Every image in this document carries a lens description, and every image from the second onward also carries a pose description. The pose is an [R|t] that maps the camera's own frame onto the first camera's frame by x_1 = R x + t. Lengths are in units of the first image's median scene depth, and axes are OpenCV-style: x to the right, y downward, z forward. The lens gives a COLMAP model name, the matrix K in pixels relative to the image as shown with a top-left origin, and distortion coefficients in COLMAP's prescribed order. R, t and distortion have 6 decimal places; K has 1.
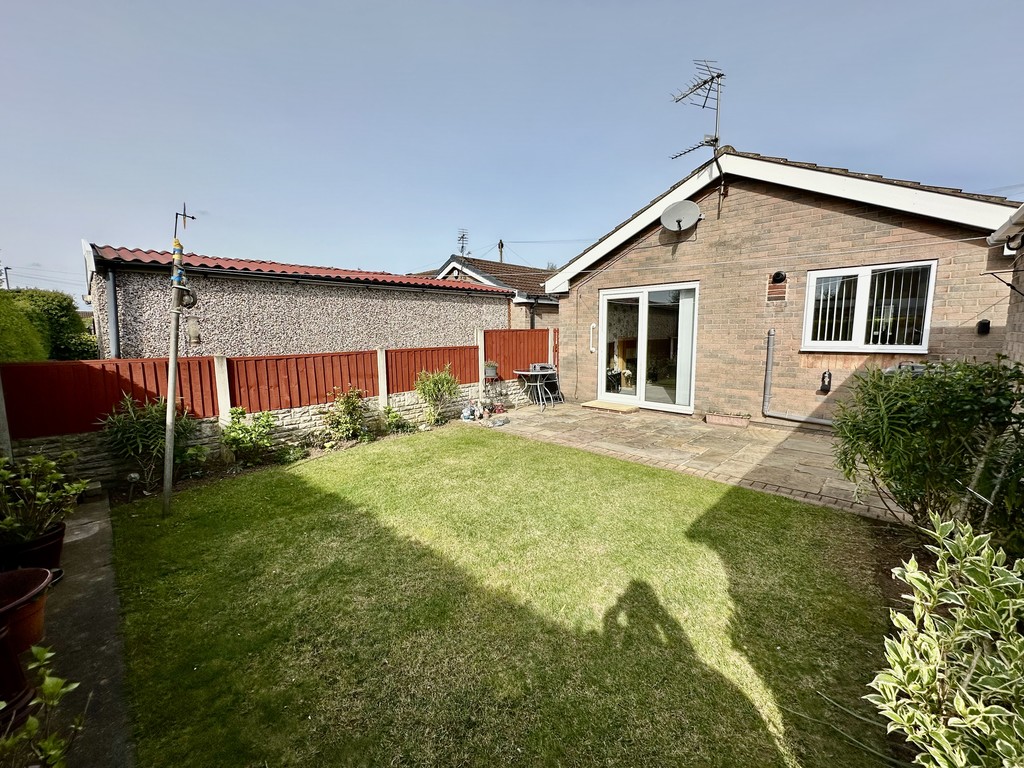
lens RADIAL K [[408.9, 0, 510.5], [0, 408.9, 381.6], [0, 0, 1]] dist [-0.001664, 0.000529]
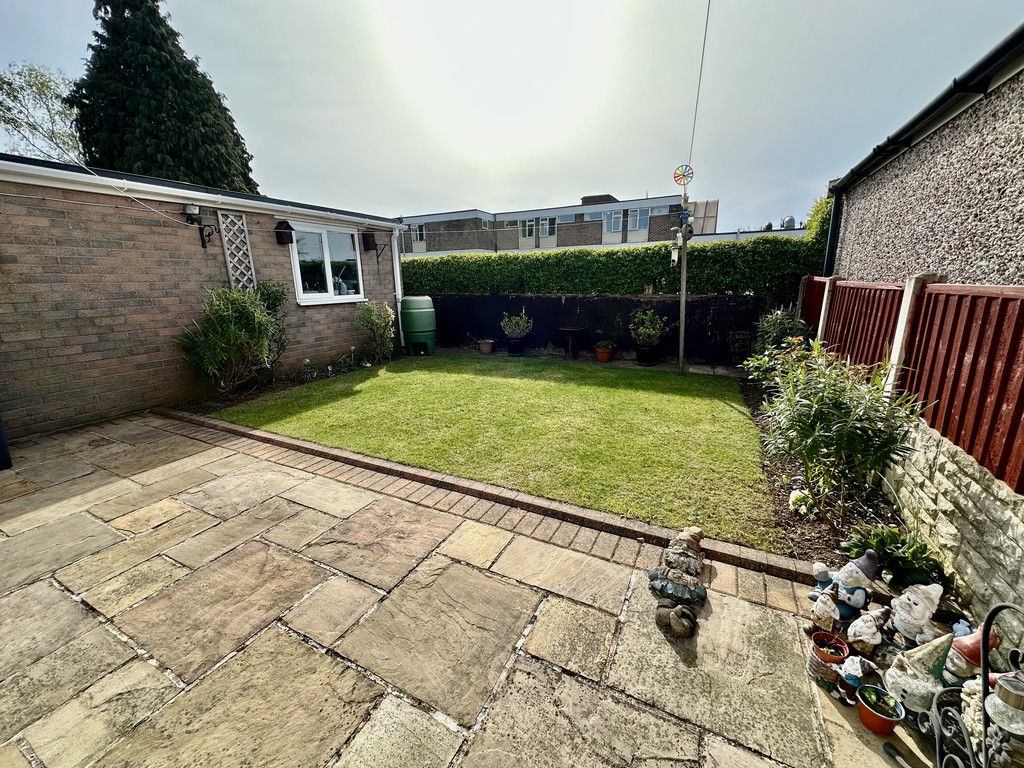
lens RADIAL K [[408.9, 0, 510.5], [0, 408.9, 381.6], [0, 0, 1]] dist [-0.001664, 0.000529]
pose [[-0.958744, 0.103266, -0.264852, 0.172861], [-0.003142, 0.927779, 0.373116, -0.177035], [0.284255, 0.358555, -0.889178, 1.639863]]
